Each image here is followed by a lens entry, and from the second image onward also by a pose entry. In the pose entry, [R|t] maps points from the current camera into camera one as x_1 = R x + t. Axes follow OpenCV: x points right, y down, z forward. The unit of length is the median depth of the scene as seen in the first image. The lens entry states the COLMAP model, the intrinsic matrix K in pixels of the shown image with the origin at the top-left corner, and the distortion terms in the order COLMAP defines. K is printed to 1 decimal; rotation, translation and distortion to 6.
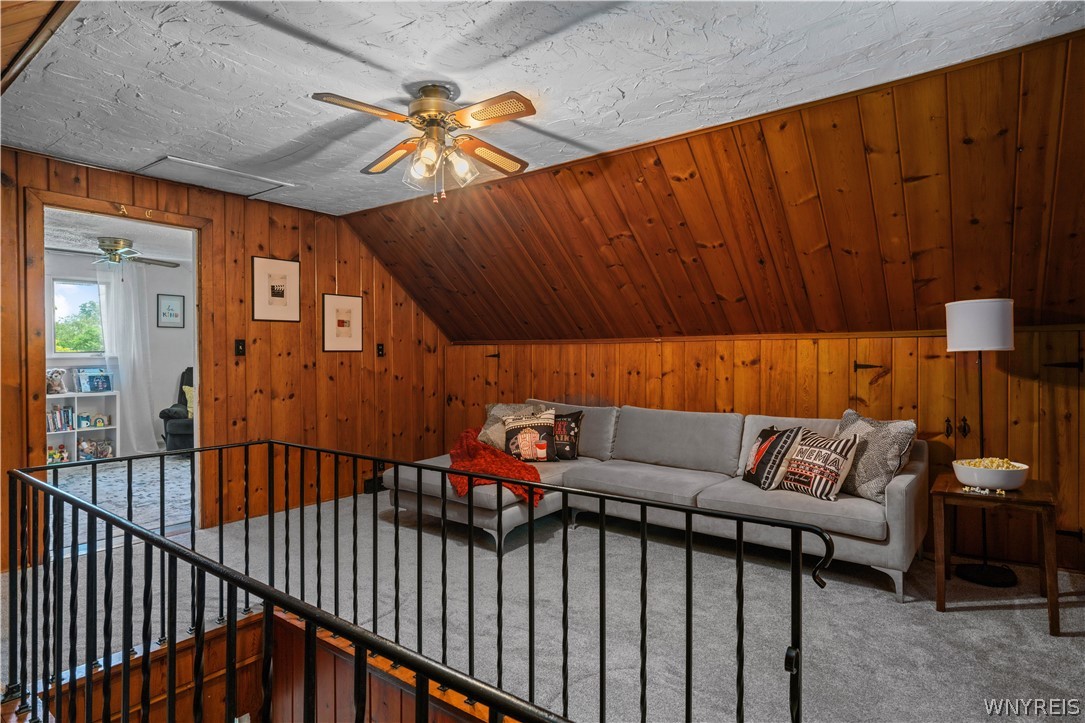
lens RADIAL K [[598.6, 0, 542.5], [0, 598.6, 361.5], [0, 0, 1]] dist [-0.002114, -0.000215]
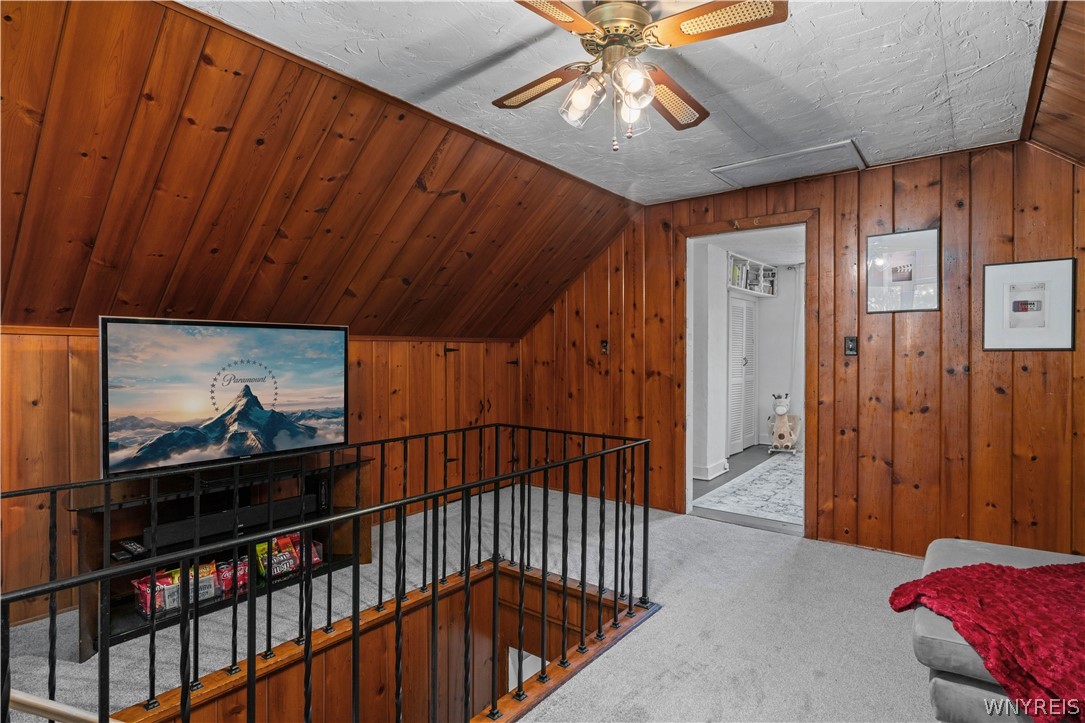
lens RADIAL K [[560.1, 0, 542.5], [0, 560.1, 361.5], [0, 0, 1]] dist [0.002511, 0.000502]
pose [[-0.002302, 0.021709, -0.999762, 0.297791], [-0.009762, 0.999716, 0.021730, -0.013989], [0.999950, 0.009810, -0.002090, 0.541543]]
